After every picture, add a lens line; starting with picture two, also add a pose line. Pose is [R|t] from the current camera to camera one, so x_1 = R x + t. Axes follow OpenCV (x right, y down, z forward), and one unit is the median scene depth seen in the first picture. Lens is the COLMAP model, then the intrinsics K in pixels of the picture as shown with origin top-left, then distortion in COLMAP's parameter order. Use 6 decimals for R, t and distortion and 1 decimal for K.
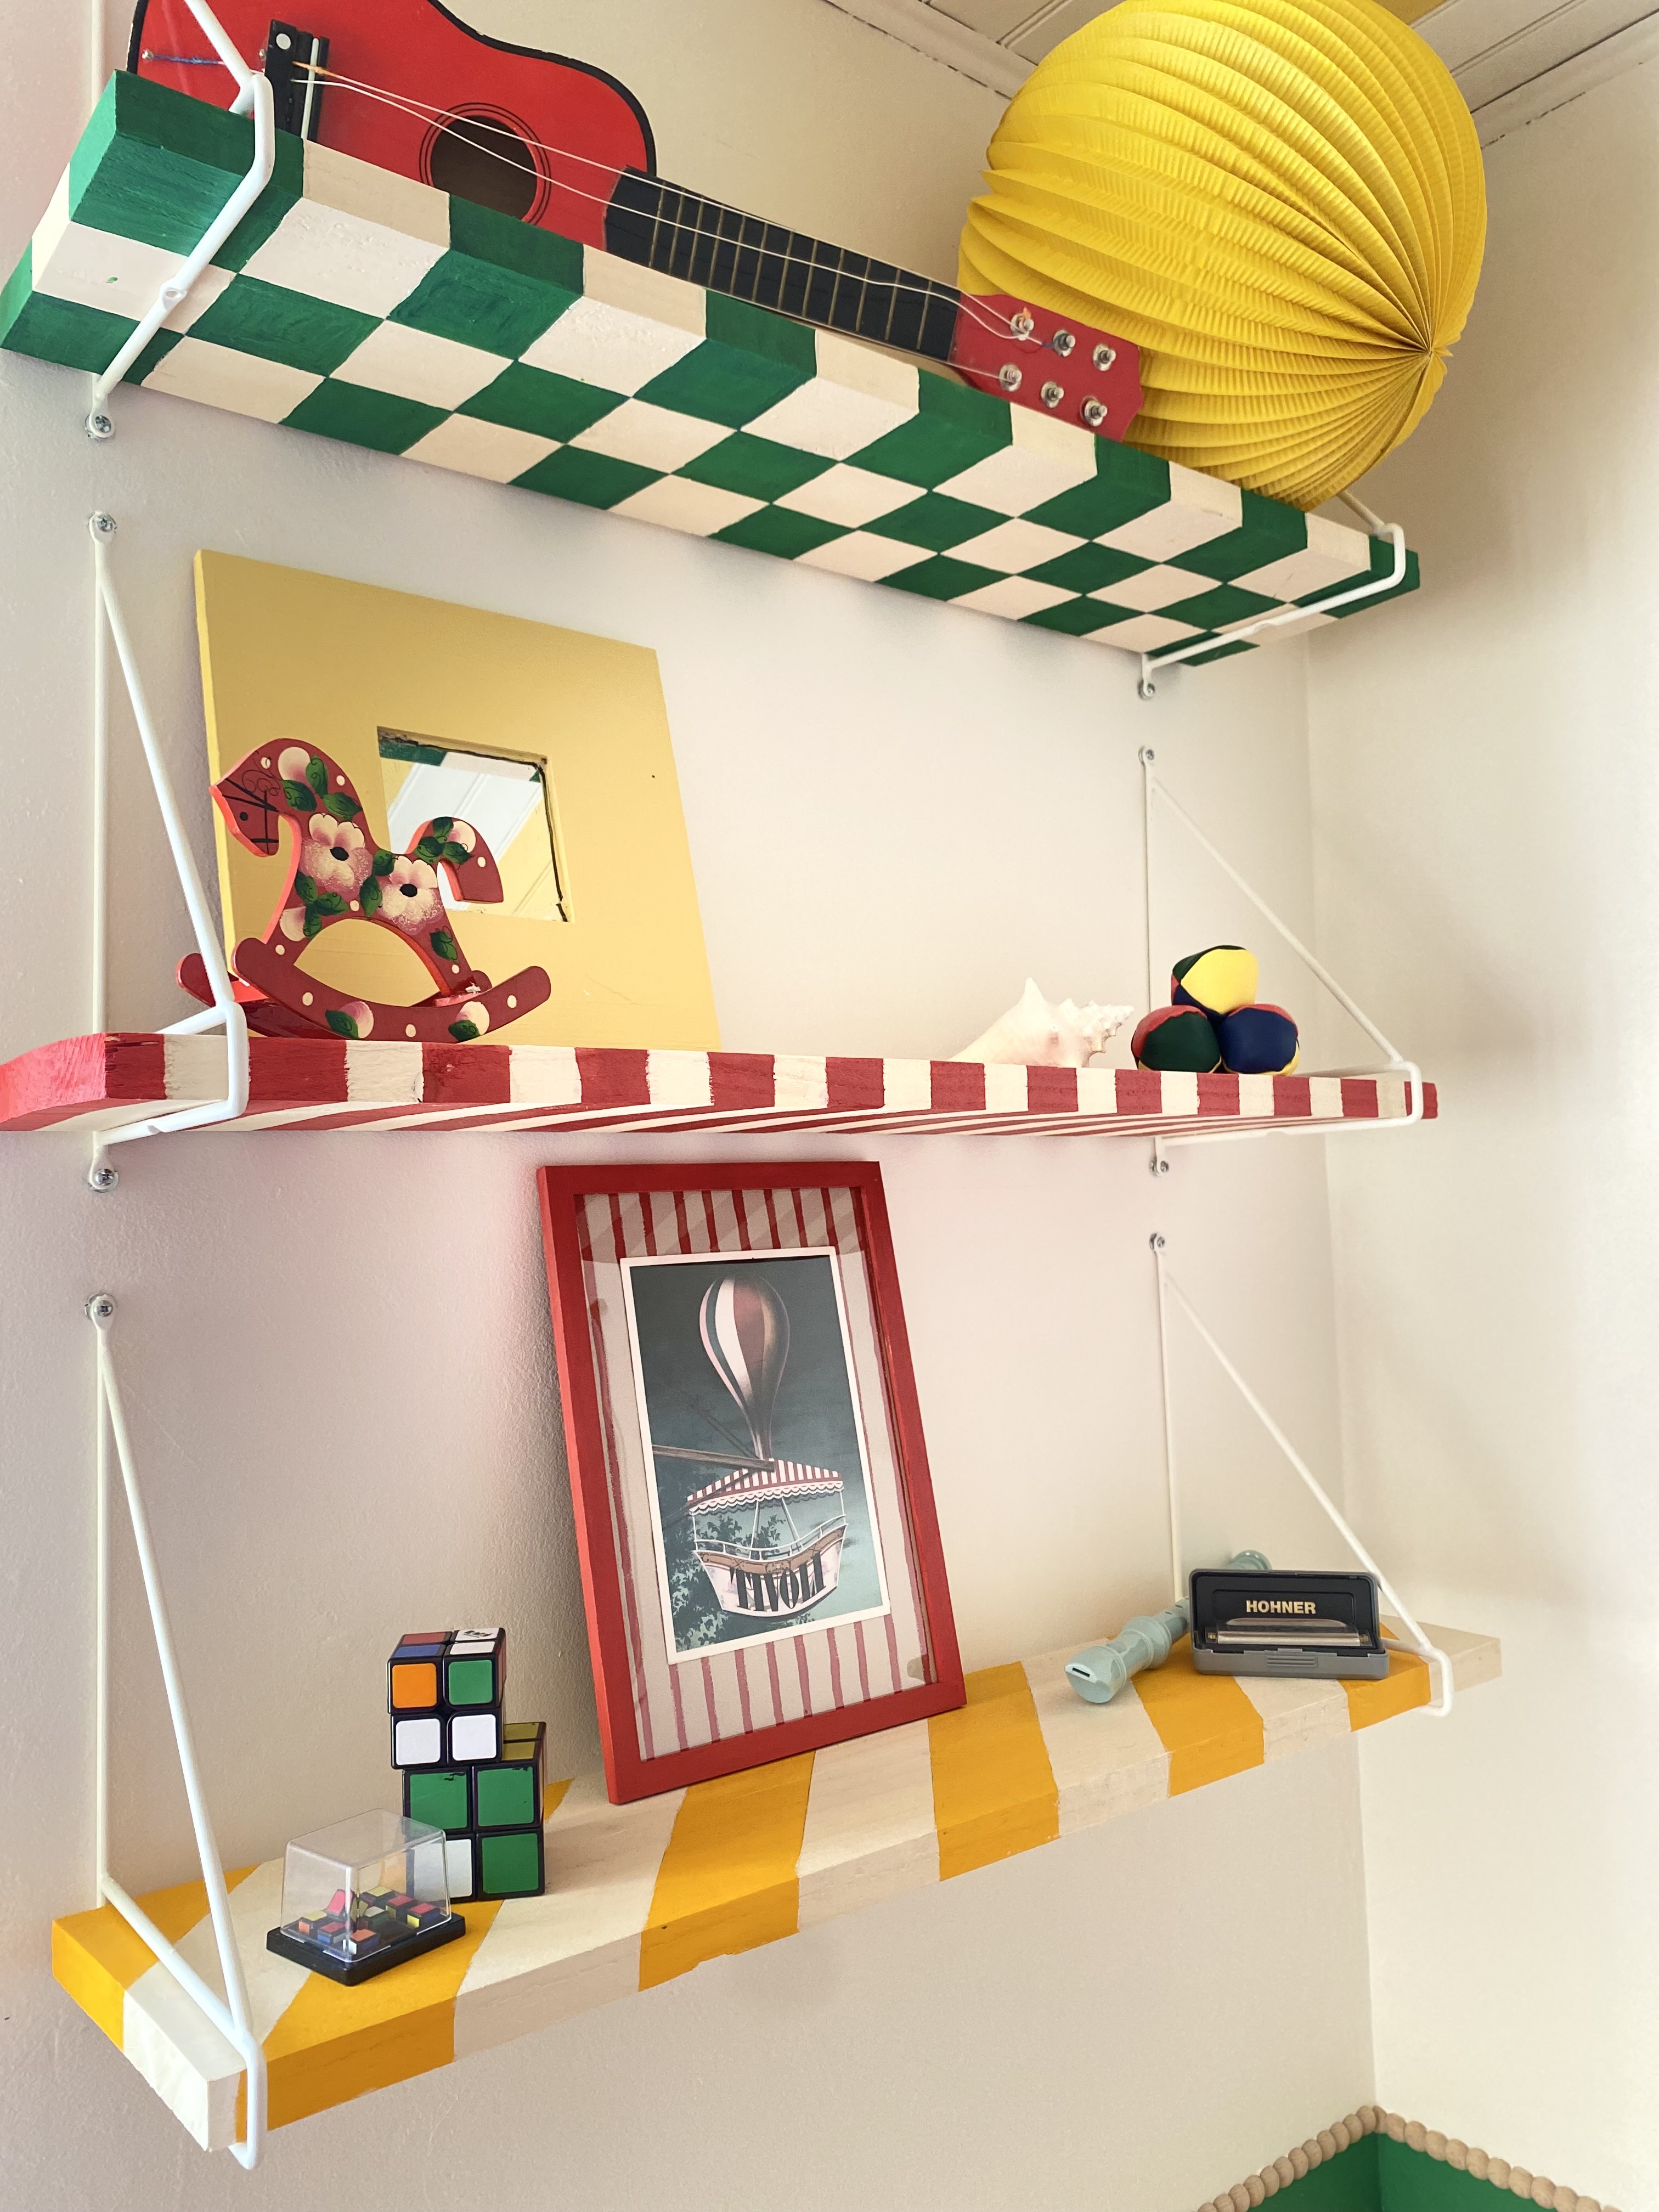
lens RADIAL K [[1773.6, 0, 835.9], [0, 1773.6, 1058.4], [0, 0, 1]] dist [0.155154, -0.264777]
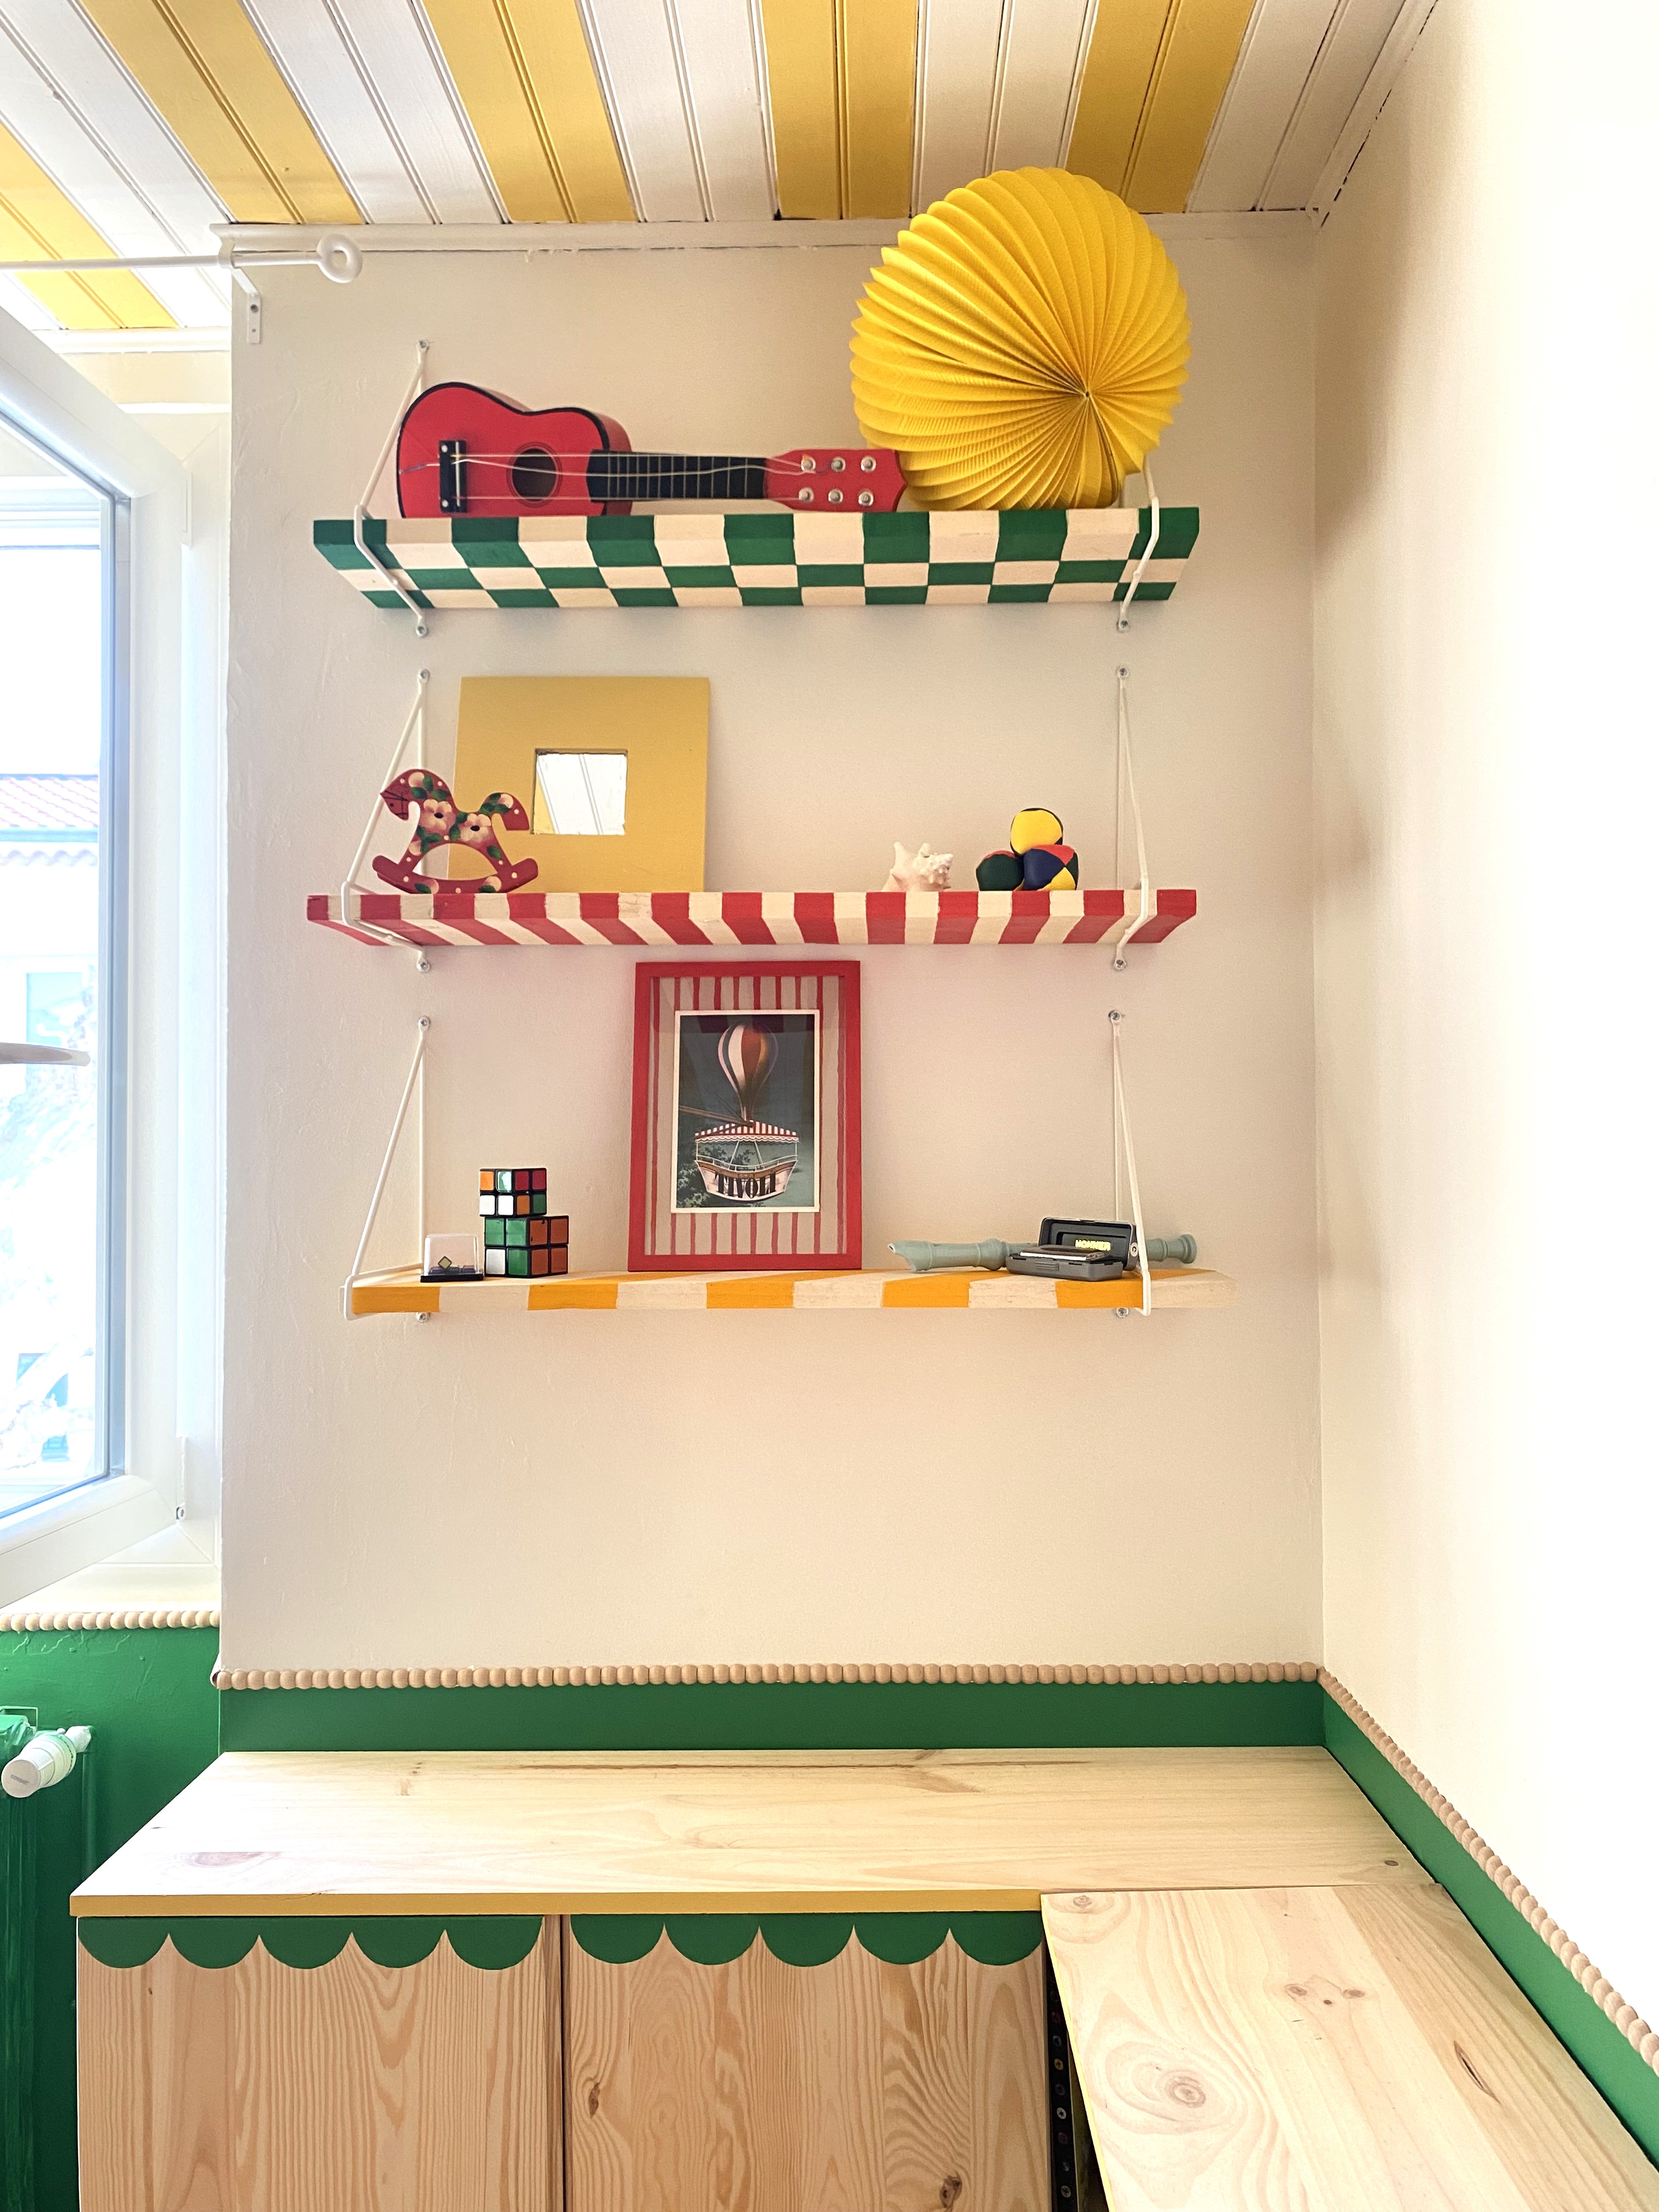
lens RADIAL K [[1773.6, 0, 835.9], [0, 1773.6, 1058.4], [0, 0, 1]] dist [0.155154, -0.264777]
pose [[0.728900, -0.012501, -0.684506, 1.306107], [0.034344, 0.999242, 0.018322, 0.135297], [0.683758, -0.036863, 0.728777, -0.263640]]
